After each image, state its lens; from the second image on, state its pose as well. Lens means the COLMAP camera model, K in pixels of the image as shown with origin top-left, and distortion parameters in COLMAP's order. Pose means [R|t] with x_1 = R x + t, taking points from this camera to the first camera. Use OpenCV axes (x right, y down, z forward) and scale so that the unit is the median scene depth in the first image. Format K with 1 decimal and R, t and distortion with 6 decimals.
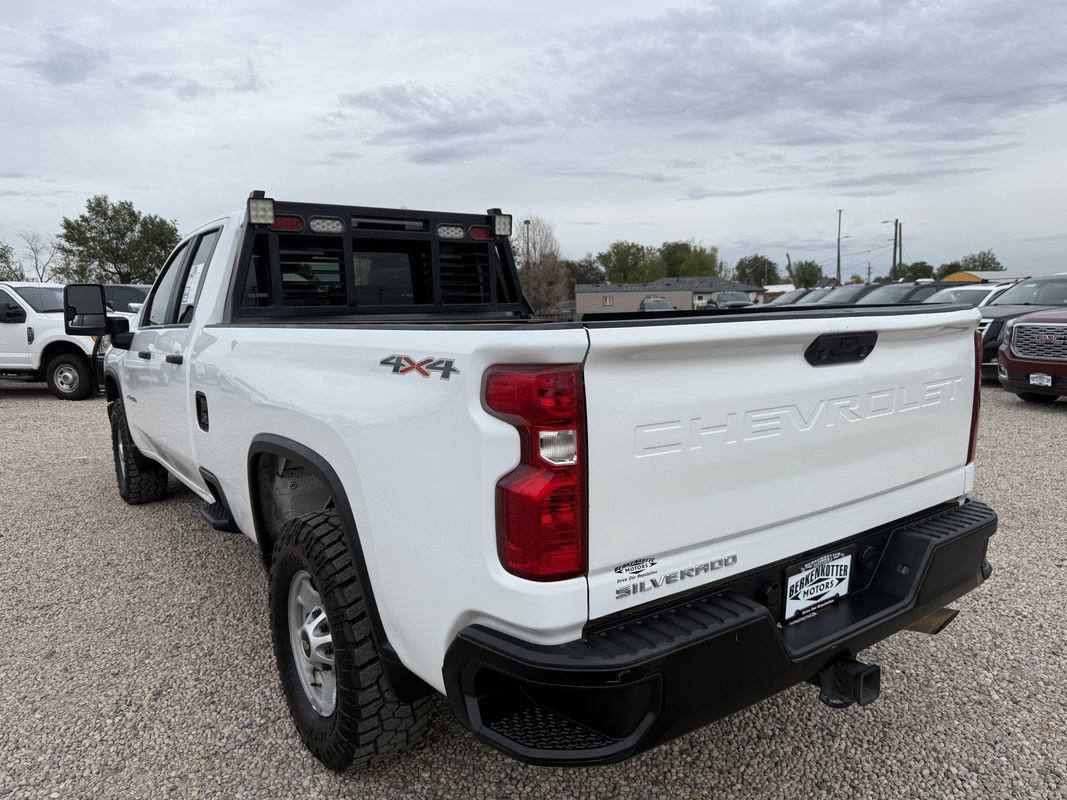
lens RADIAL K [[770.3, 0, 530.8], [0, 770.3, 399.3], [0, 0, 1]] dist [0.010829, -0.013683]
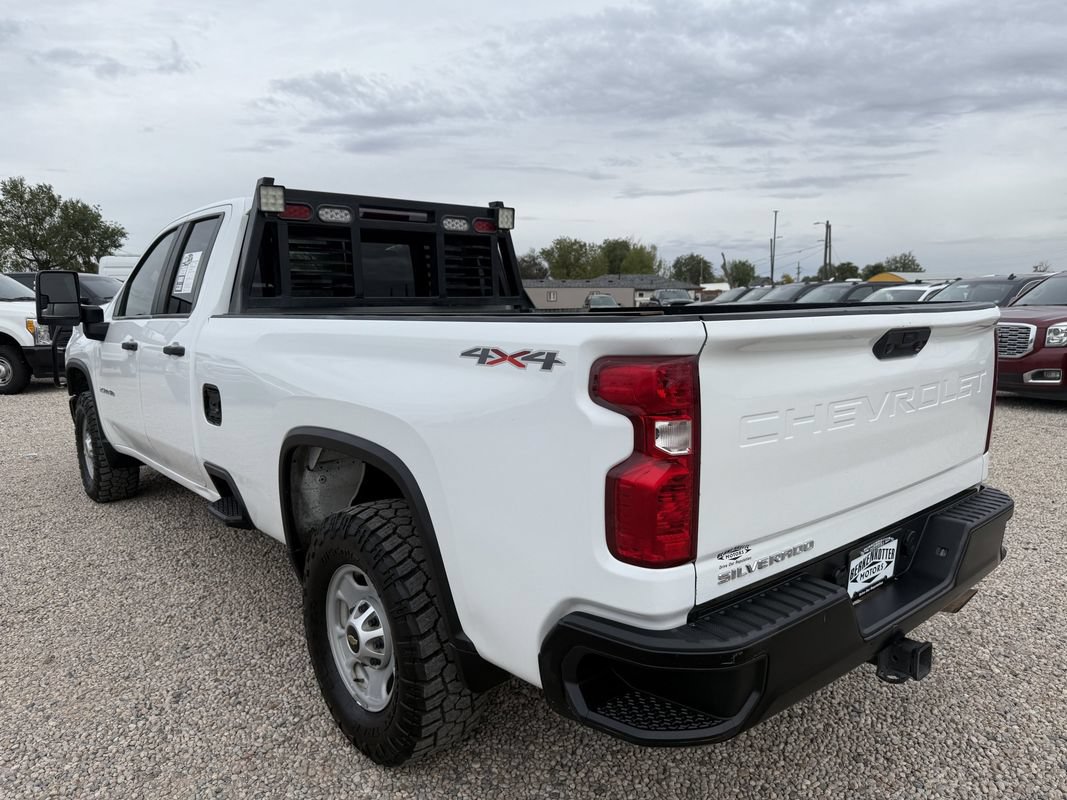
lens RADIAL K [[768.1, 0, 538.8], [0, 768.1, 403.6], [0, 0, 1]] dist [0.021231, -0.026052]
pose [[0.995683, -0.000489, 0.092818, -0.089206], [-0.000638, 0.999926, 0.012110, 0.002070], [-0.092817, -0.012117, 0.995609, -0.000444]]
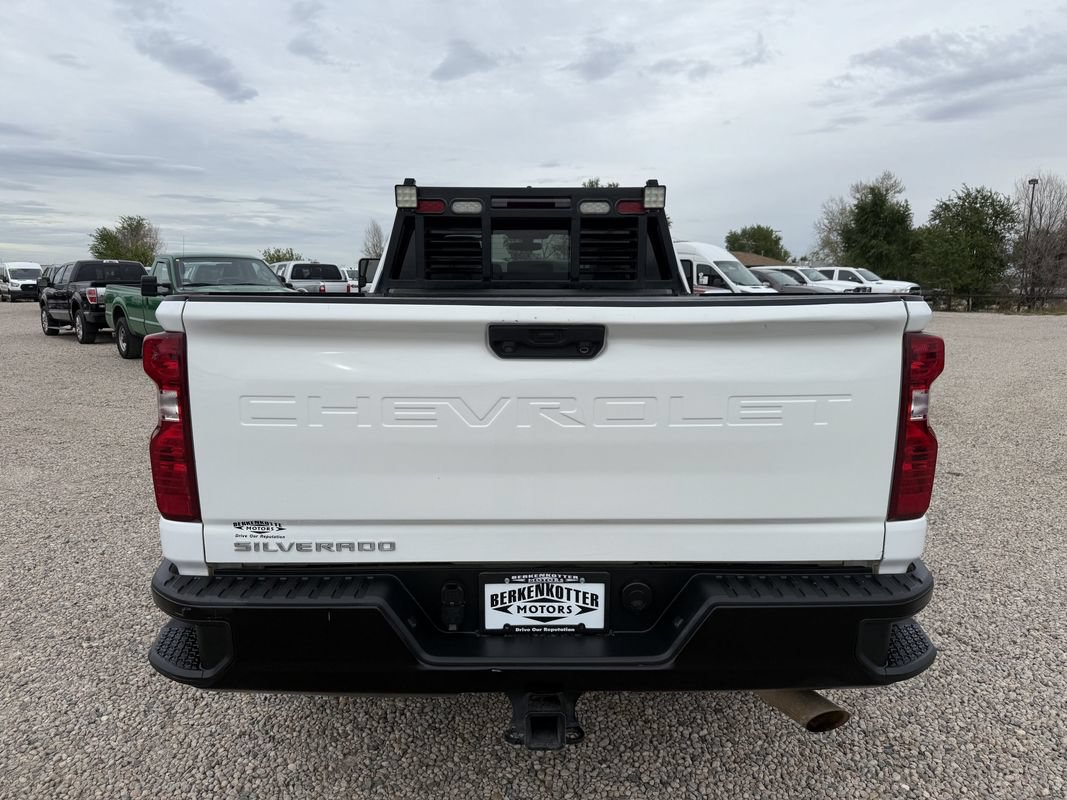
lens RADIAL K [[768.1, 0, 538.8], [0, 768.1, 403.6], [0, 0, 1]] dist [0.021231, -0.026052]
pose [[0.821526, 0.111749, -0.559113, 0.423653], [-0.089467, 0.993723, 0.067156, -0.025502], [0.563108, -0.005148, 0.826367, 0.132011]]
